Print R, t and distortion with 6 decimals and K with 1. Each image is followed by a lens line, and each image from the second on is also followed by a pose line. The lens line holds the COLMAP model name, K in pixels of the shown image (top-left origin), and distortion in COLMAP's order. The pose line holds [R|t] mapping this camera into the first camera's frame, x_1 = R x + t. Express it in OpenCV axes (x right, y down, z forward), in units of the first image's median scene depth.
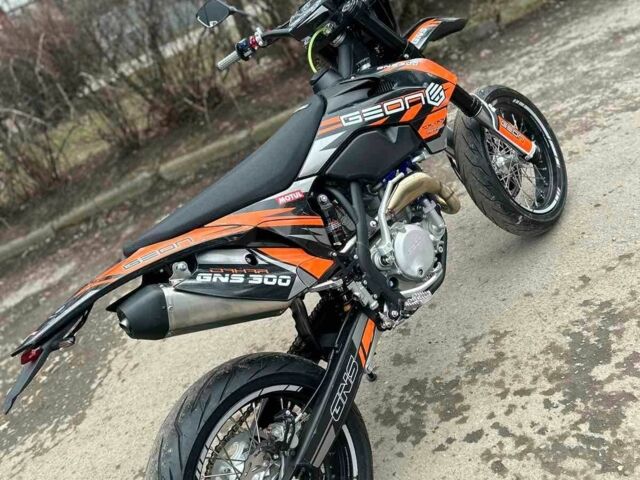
lens RADIAL K [[659.9, 0, 320.0], [0, 659.9, 240.0], [0, 0, 1]] dist [0.153840, -0.314219]
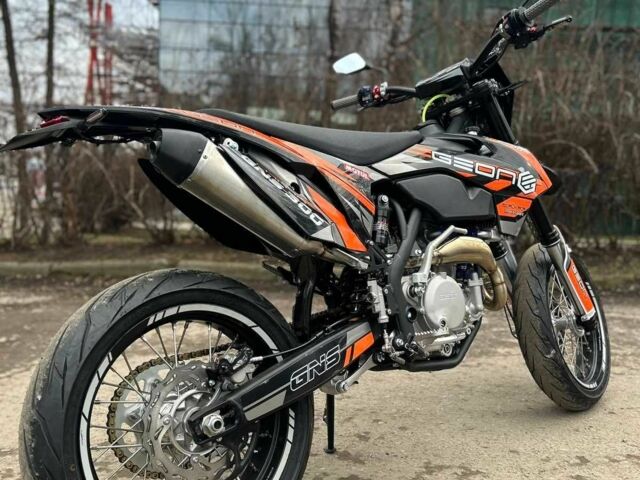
lens RADIAL K [[639.6, 0, 321.8], [0, 639.6, 242.0], [0, 0, 1]] dist [0.088577, -0.122563]
pose [[0.864848, 0.496707, -0.072934, 0.019775], [-0.491776, 0.808972, -0.322057, 0.304687], [-0.100966, 0.314398, 0.943907, 0.155158]]
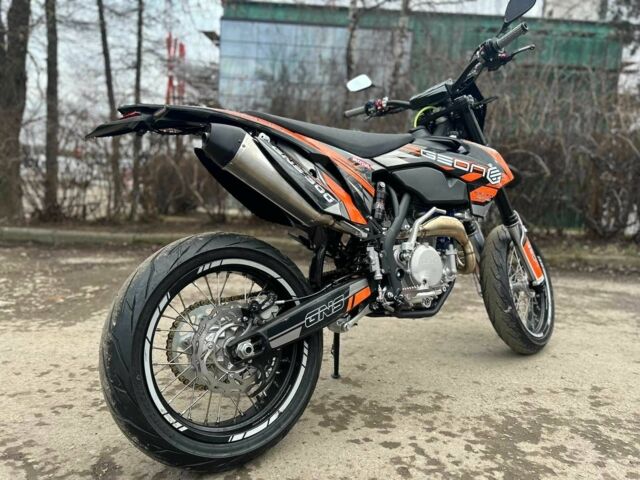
lens RADIAL K [[478.6, 0, 320.0], [0, 478.6, 240.0], [0, 0, 1]] dist [0.076600, -0.087059]
pose [[0.848357, 0.521530, -0.091086, 0.035013], [-0.524151, 0.803163, -0.283186, 0.309724], [-0.074533, 0.287985, 0.954730, 0.178523]]
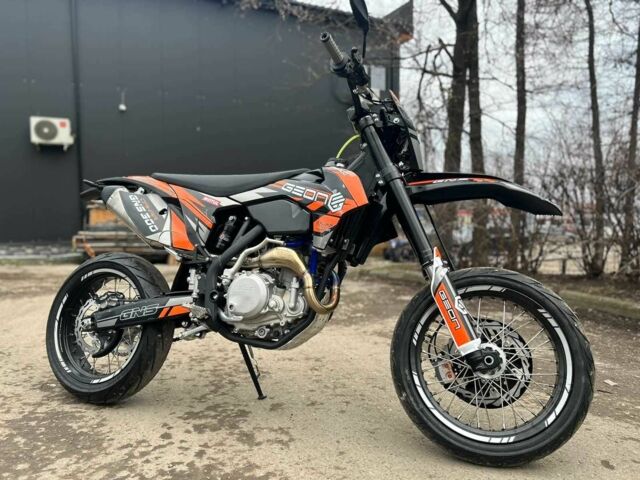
lens RADIAL K [[492.9, 0, 318.0], [0, 492.9, 240.3], [0, 0, 1]] dist [0.069534, -0.107976]
pose [[0.312568, 0.488222, -0.814825, 0.851326], [-0.585707, 0.774387, 0.239315, -0.345519], [0.747830, 0.402447, 0.528003, 0.560697]]
